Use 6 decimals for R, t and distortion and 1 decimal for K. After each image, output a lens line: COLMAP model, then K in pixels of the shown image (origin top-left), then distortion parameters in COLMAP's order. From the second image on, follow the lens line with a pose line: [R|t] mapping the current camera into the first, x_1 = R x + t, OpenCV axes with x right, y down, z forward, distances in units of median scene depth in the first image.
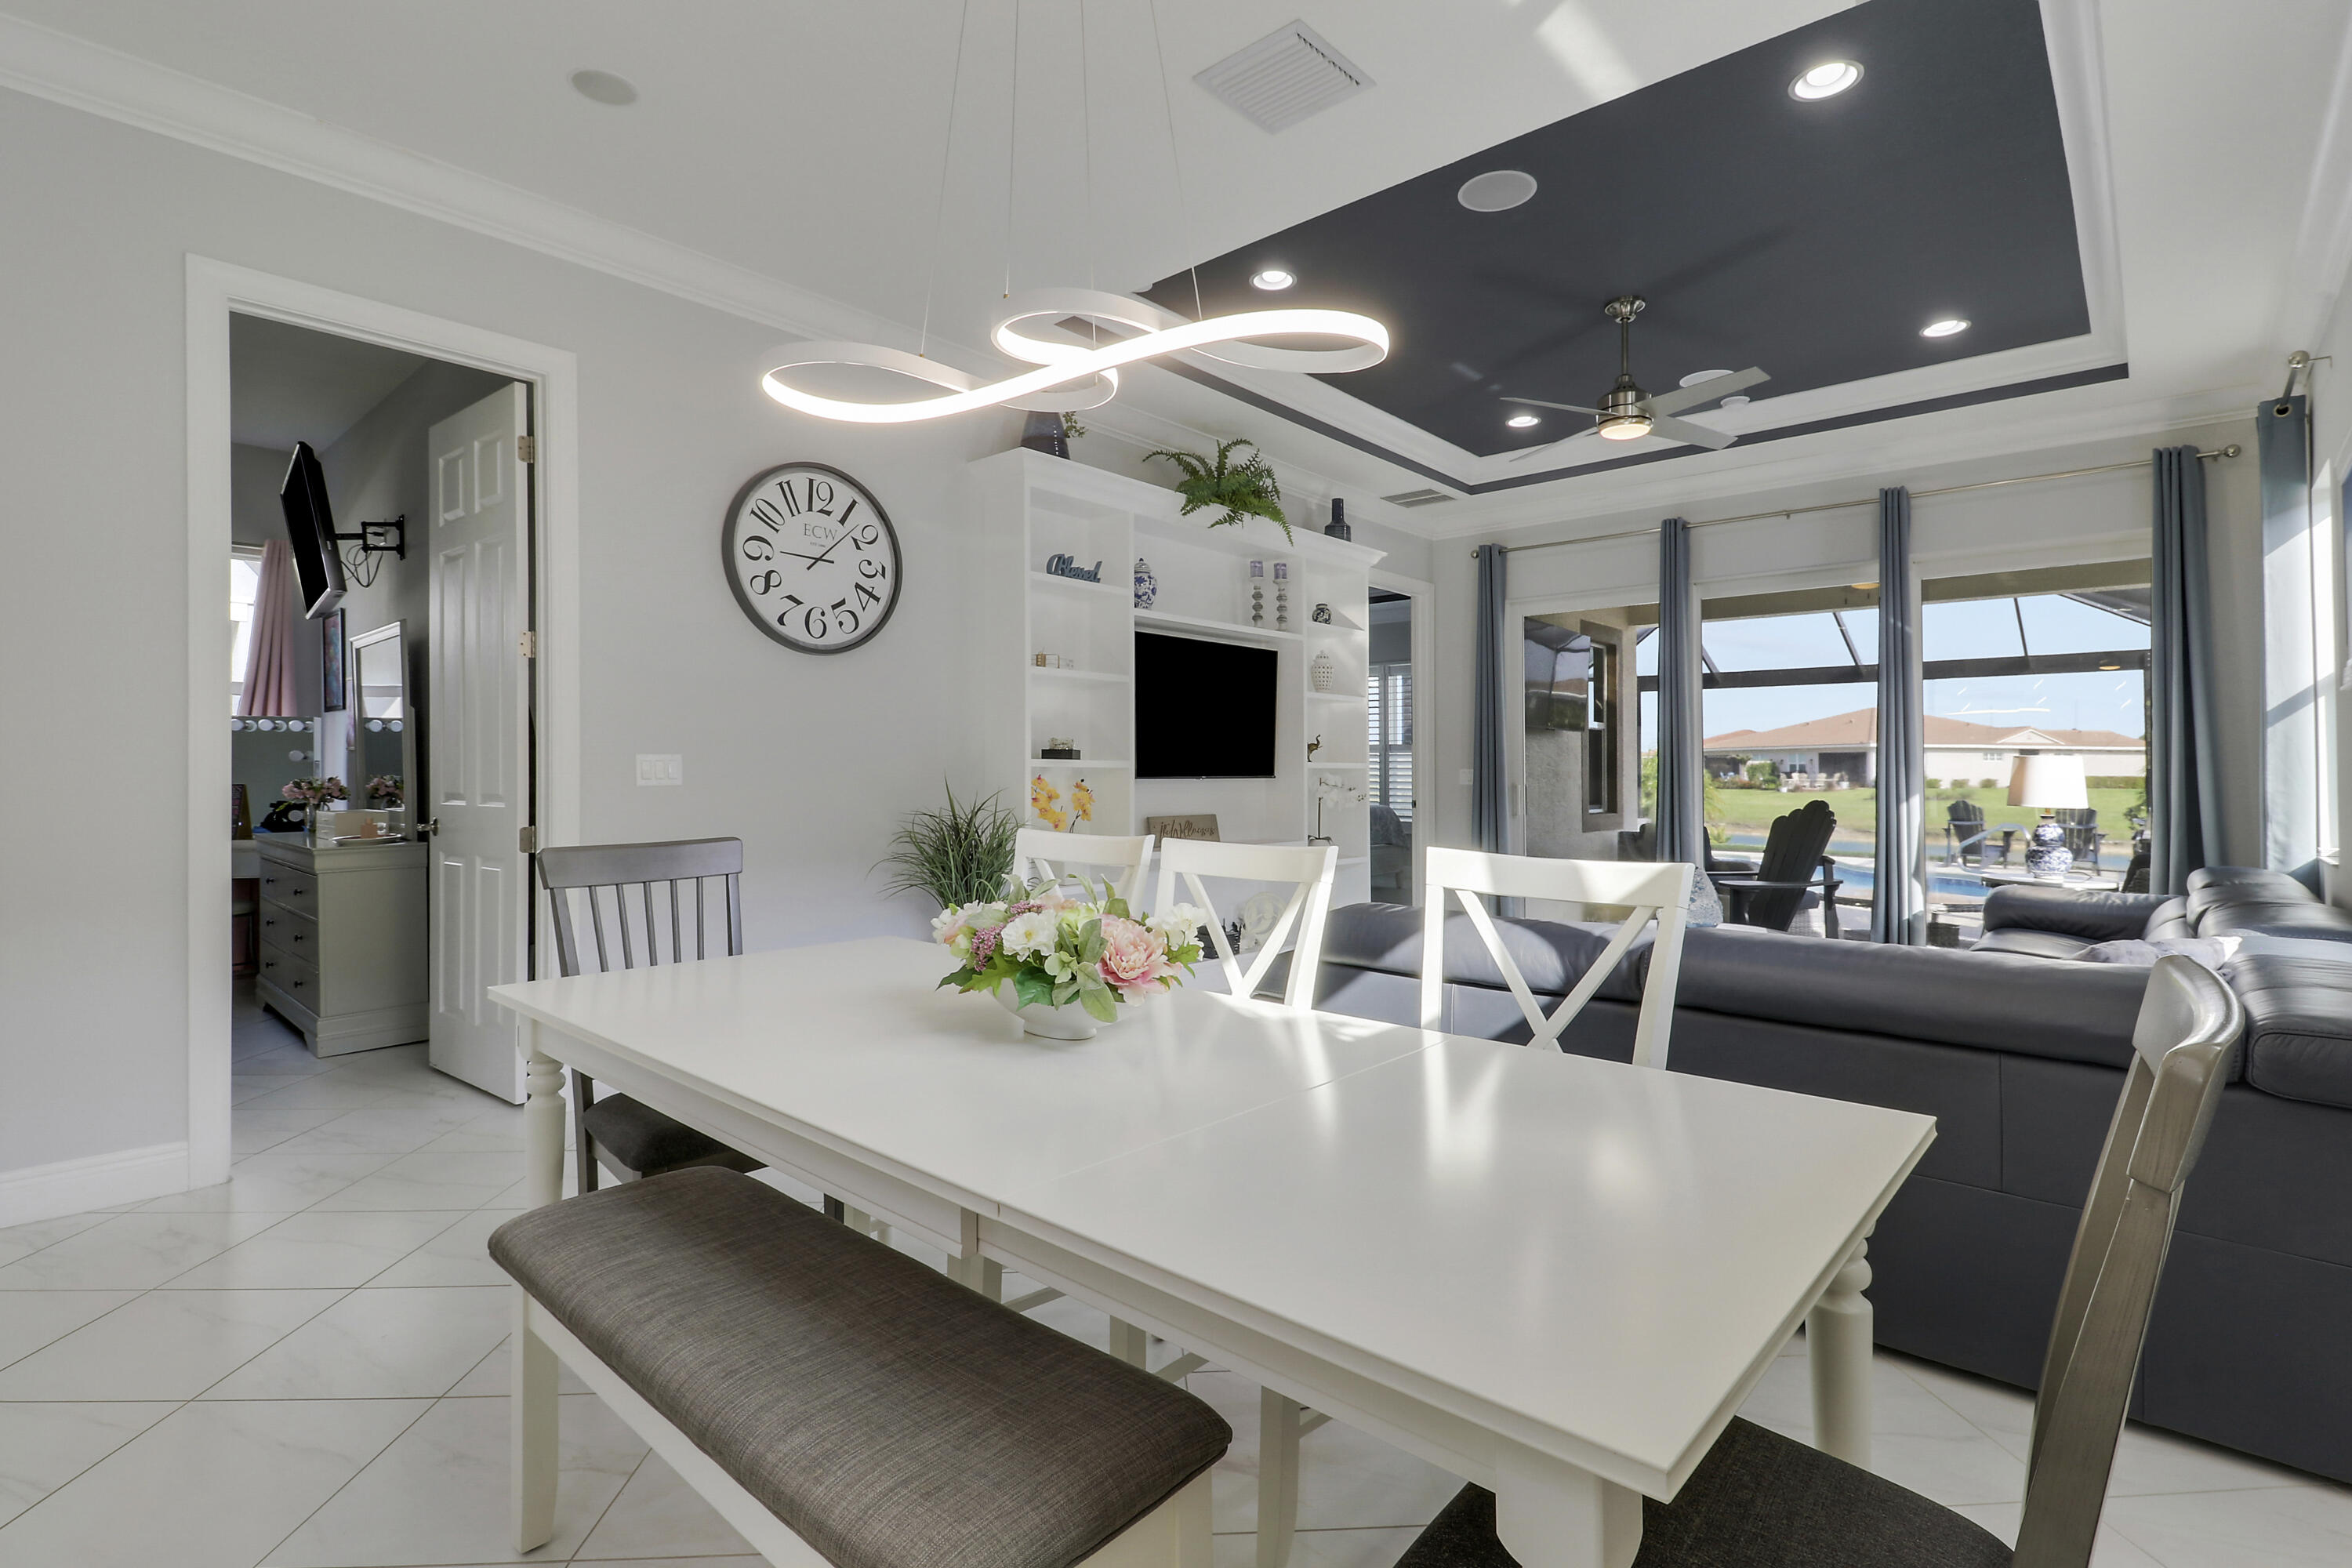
lens RADIAL K [[1088.0, 0, 1174.2], [0, 1088.0, 759.4], [0, 0, 1]] dist [0.001478, -0.015753]
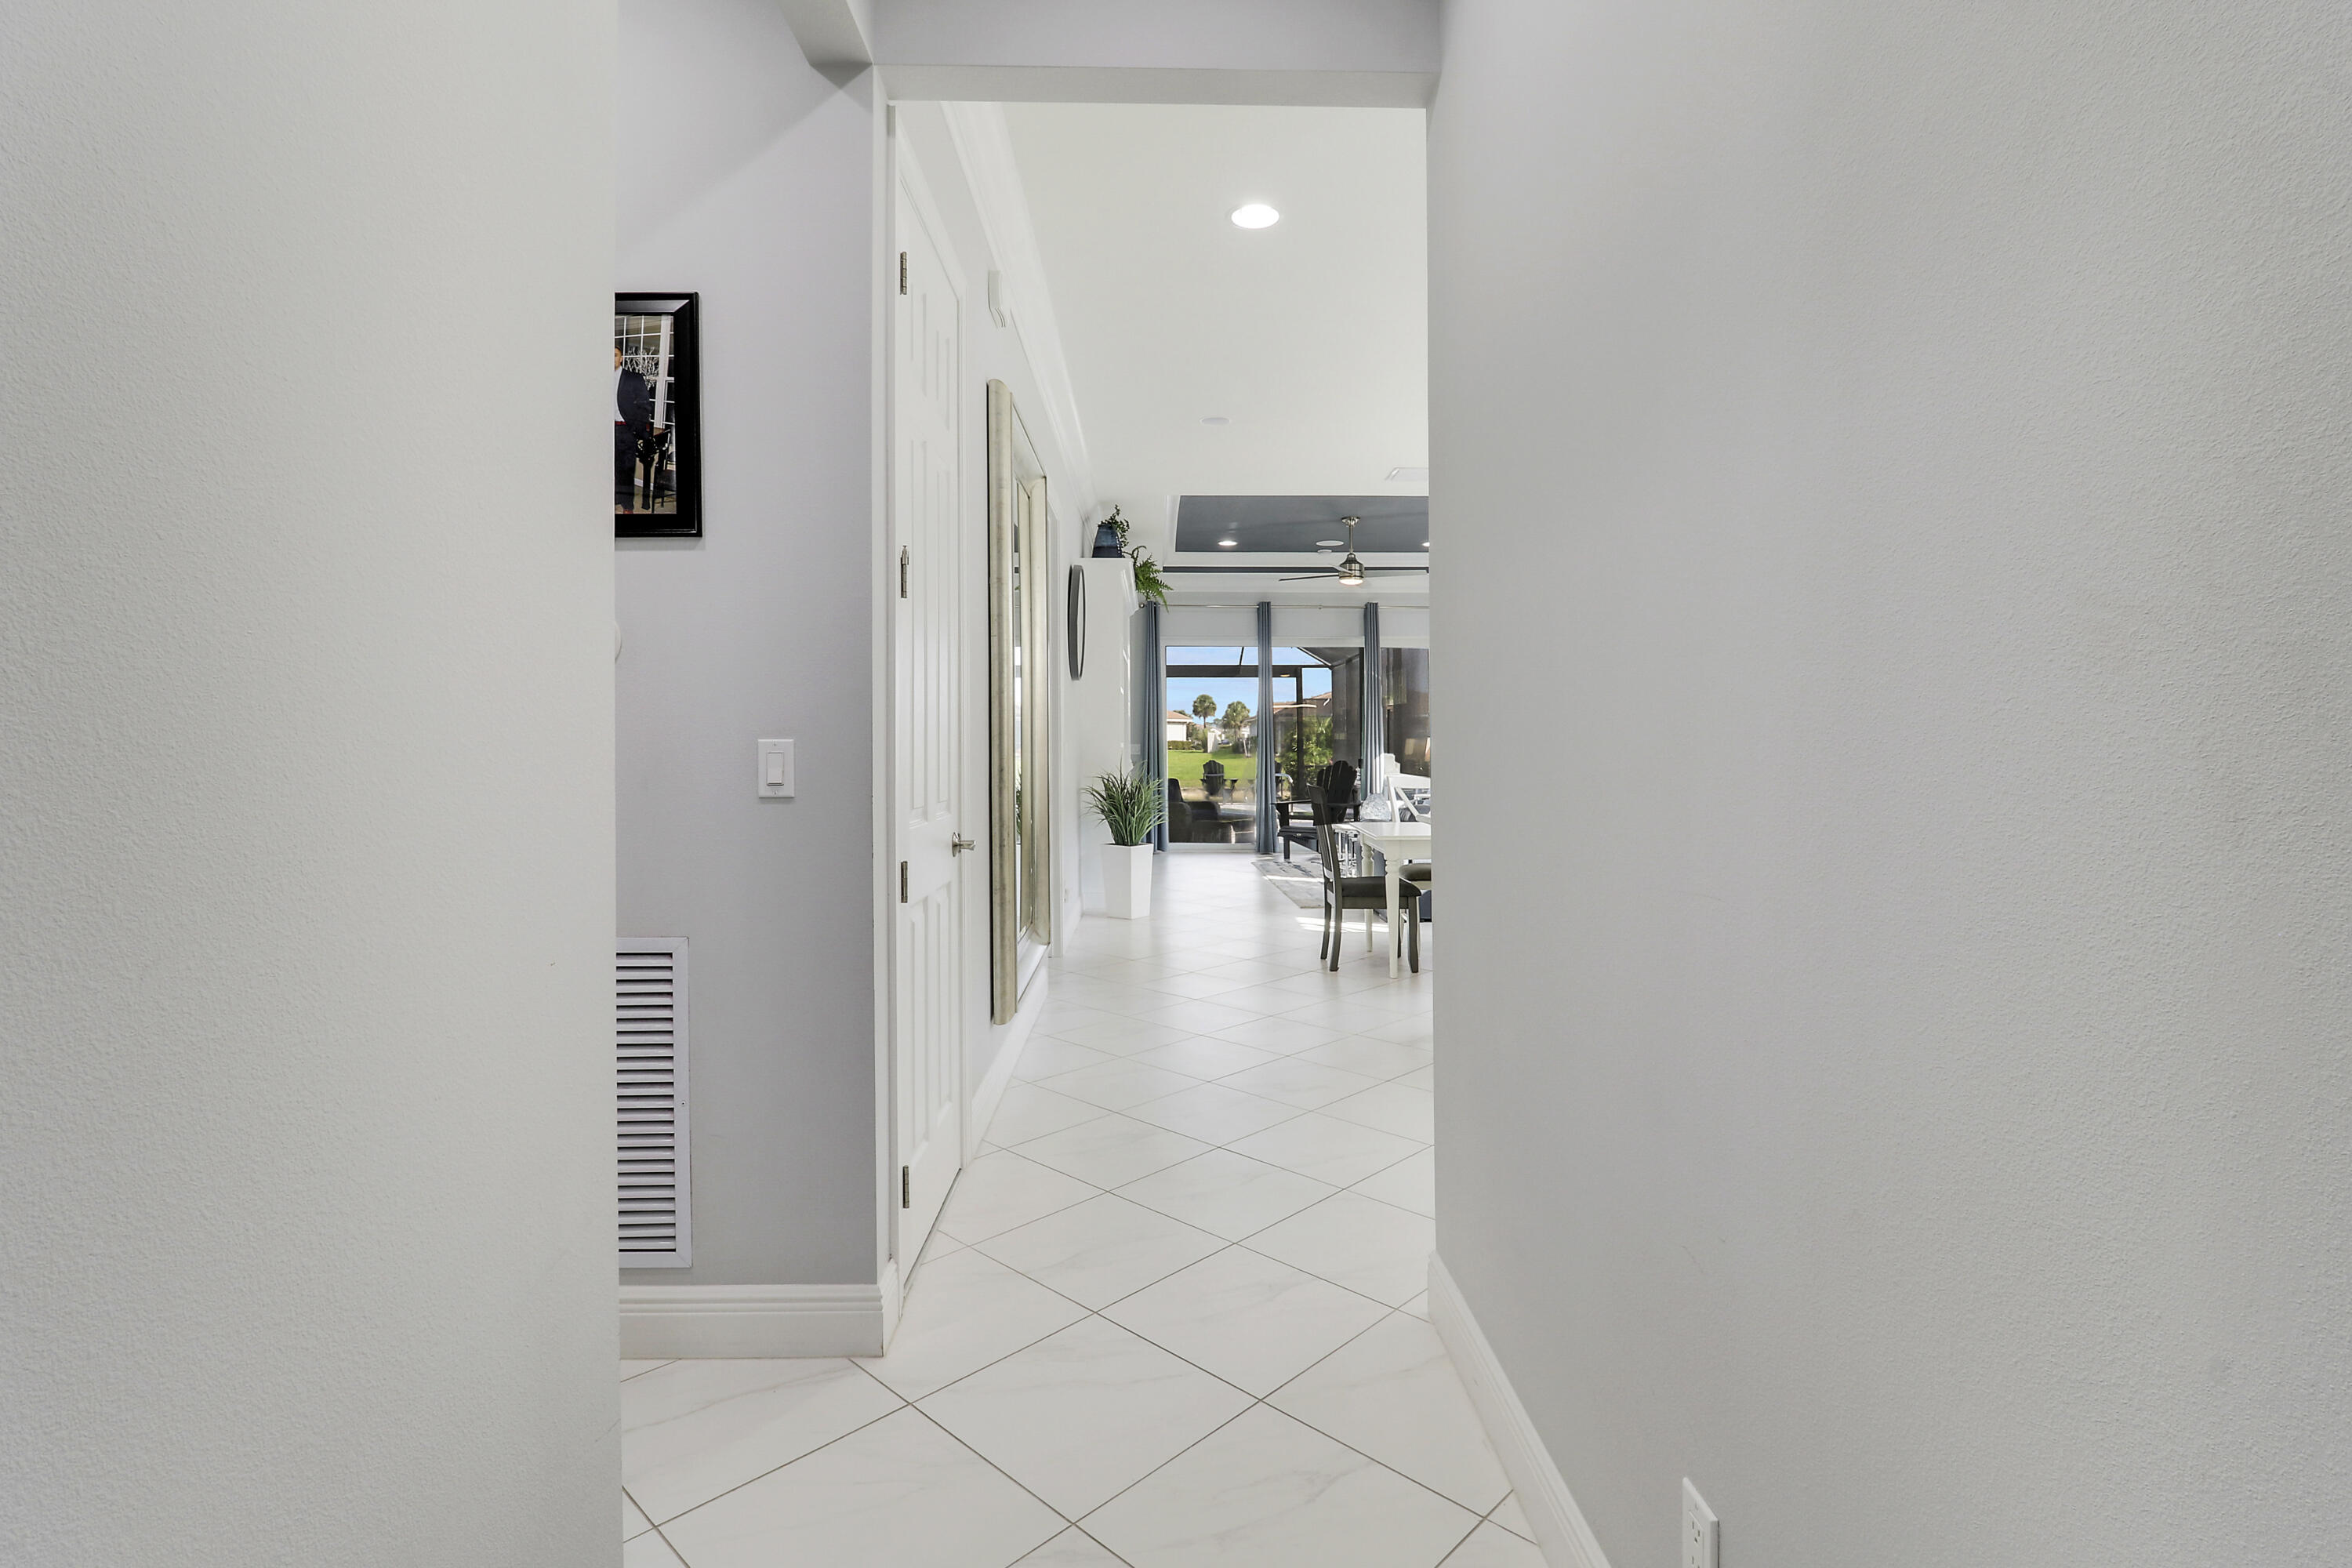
lens RADIAL K [[1098.9, 0, 1186.7], [0, 1098.9, 783.5], [0, 0, 1]] dist [0.000065, -0.012883]
pose [[0.720473, -0.030835, 0.692797, -1.027151], [-0.006655, 0.998658, 0.051368, -0.019821], [-0.693451, -0.041620, 0.719300, -0.230481]]
